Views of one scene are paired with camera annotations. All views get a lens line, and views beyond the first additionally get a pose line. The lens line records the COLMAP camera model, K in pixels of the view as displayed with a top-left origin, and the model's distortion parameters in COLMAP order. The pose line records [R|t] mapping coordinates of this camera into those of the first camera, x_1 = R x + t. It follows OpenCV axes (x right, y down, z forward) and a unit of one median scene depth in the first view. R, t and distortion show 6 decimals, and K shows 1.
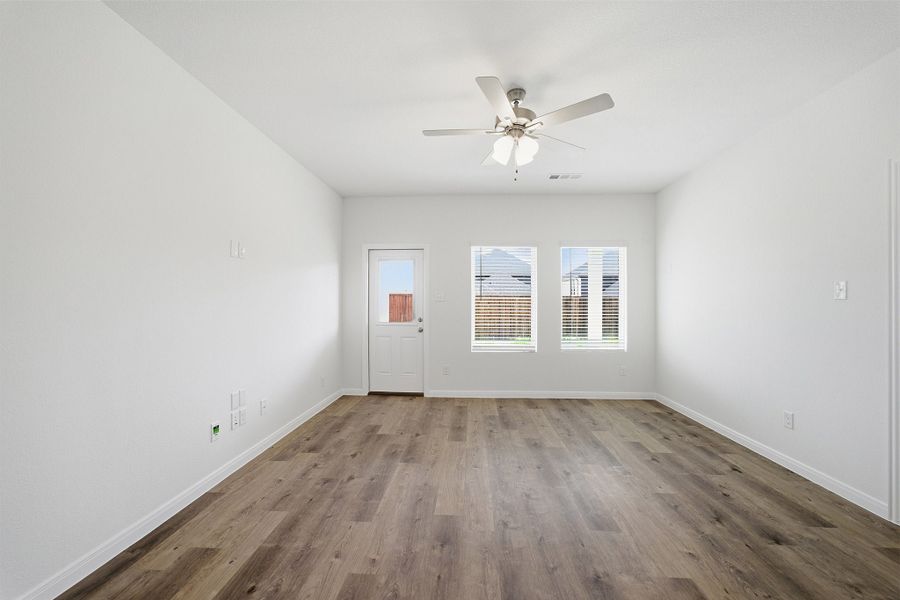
lens RADIAL K [[370.0, 0, 450.0], [0, 370.0, 300.0], [0, 0, 1]] dist [0.000050, 0.000489]
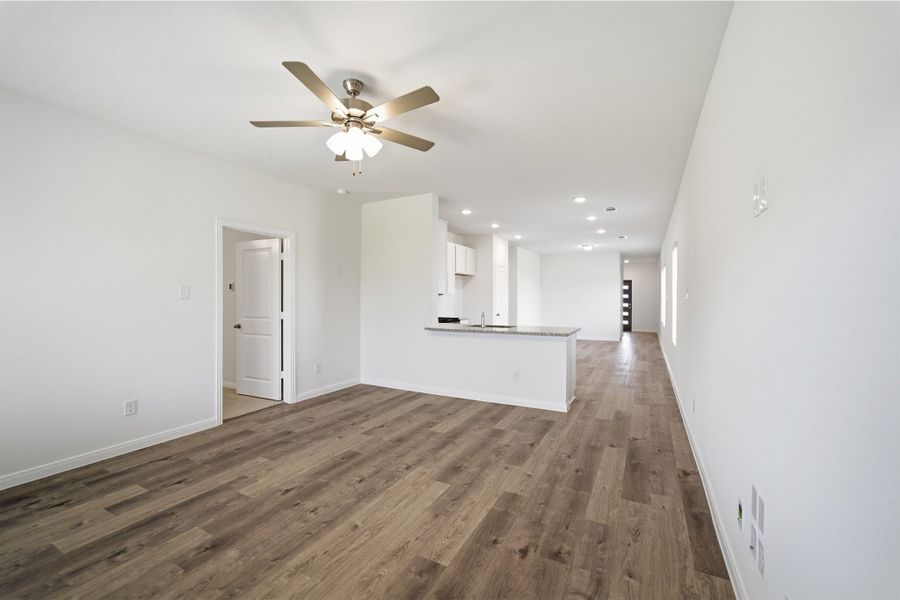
lens RADIAL K [[370.0, 0, 450.0], [0, 370.0, 300.0], [0, 0, 1]] dist [0.000050, 0.000489]
pose [[-0.908444, -0.002742, 0.417997, -0.381473], [-0.007469, 0.999925, -0.009675, 0.006382], [-0.417939, -0.011911, -0.908397, 1.500433]]
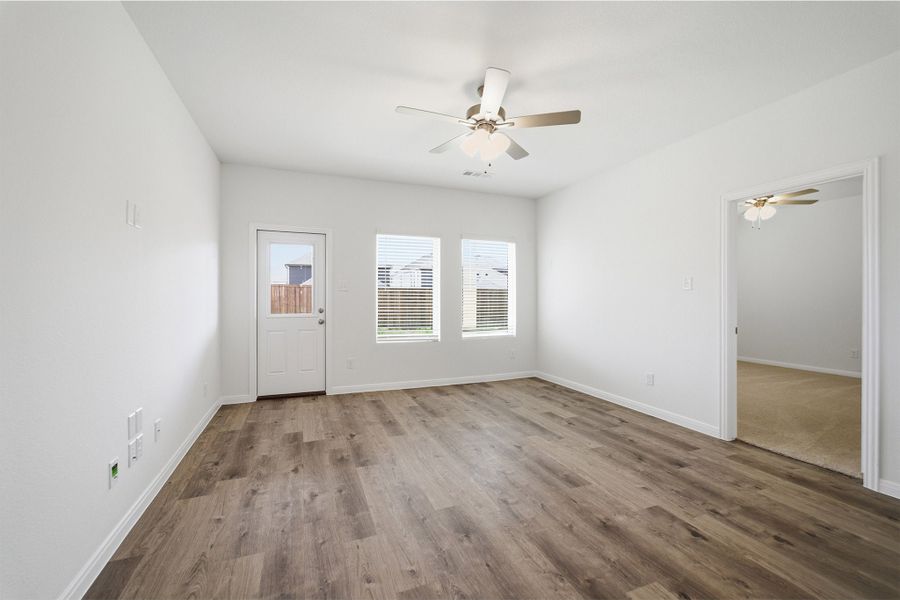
lens RADIAL K [[370.9, 0, 453.0], [0, 370.9, 295.6], [0, 0, 1]] dist [-0.001791, 0.000227]
pose [[0.901093, 0.003436, 0.433613, -0.306894], [-0.008566, 0.999915, 0.009877, 0.008214], [-0.433542, -0.012615, 0.901045, 0.084996]]
